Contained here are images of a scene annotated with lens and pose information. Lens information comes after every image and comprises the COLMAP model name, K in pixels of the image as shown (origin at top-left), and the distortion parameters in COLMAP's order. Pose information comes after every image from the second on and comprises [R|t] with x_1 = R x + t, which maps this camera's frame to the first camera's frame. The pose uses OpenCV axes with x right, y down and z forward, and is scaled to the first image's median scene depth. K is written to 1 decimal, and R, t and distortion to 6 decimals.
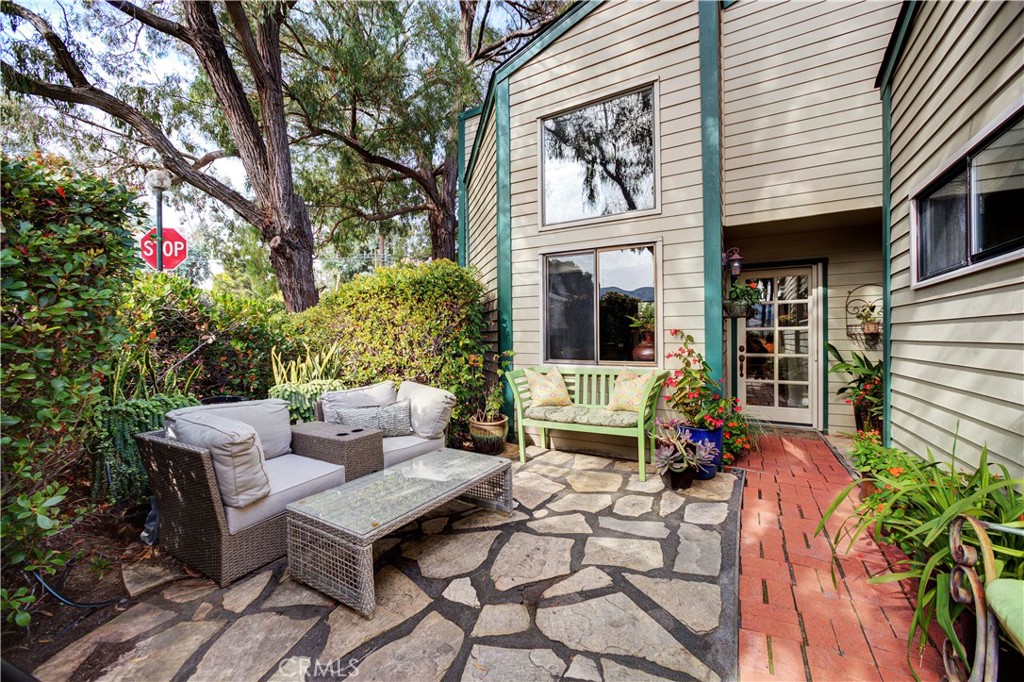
lens RADIAL K [[400.9, 0, 512.1], [0, 400.9, 342.3], [0, 0, 1]] dist [-0.002371, 0.000313]
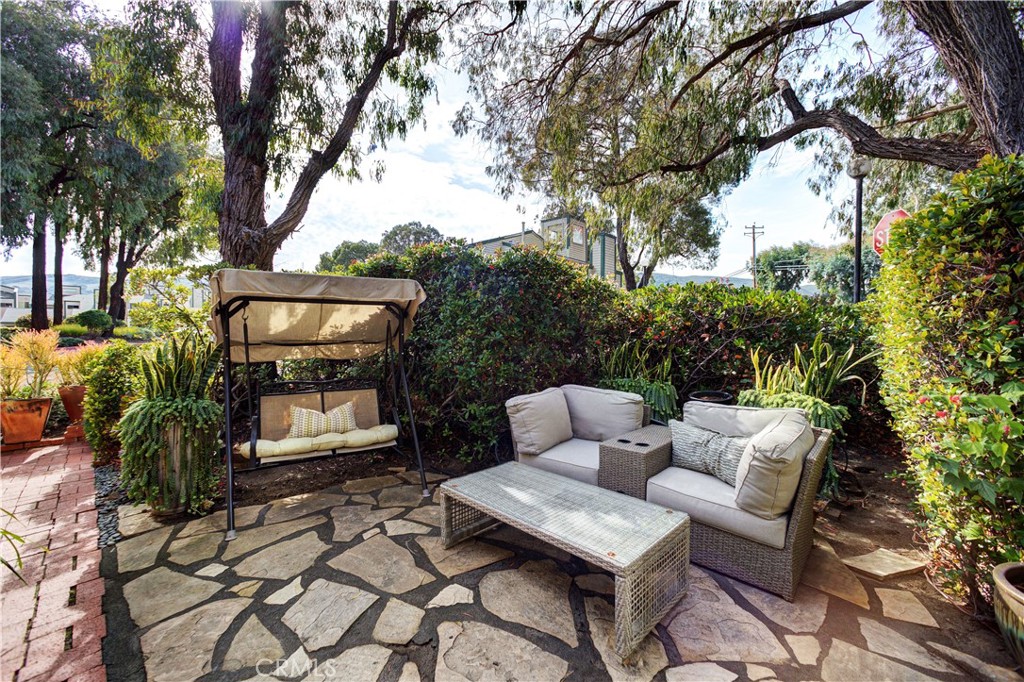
lens RADIAL K [[400.9, 0, 514.0], [0, 400.9, 339.6], [0, 0, 1]] dist [-0.002371, 0.000313]
pose [[-0.252645, 0.007081, -0.967533, 0.792180], [0.002111, 0.999975, 0.006767, -0.027307], [0.967557, -0.000333, -0.252653, 1.386301]]
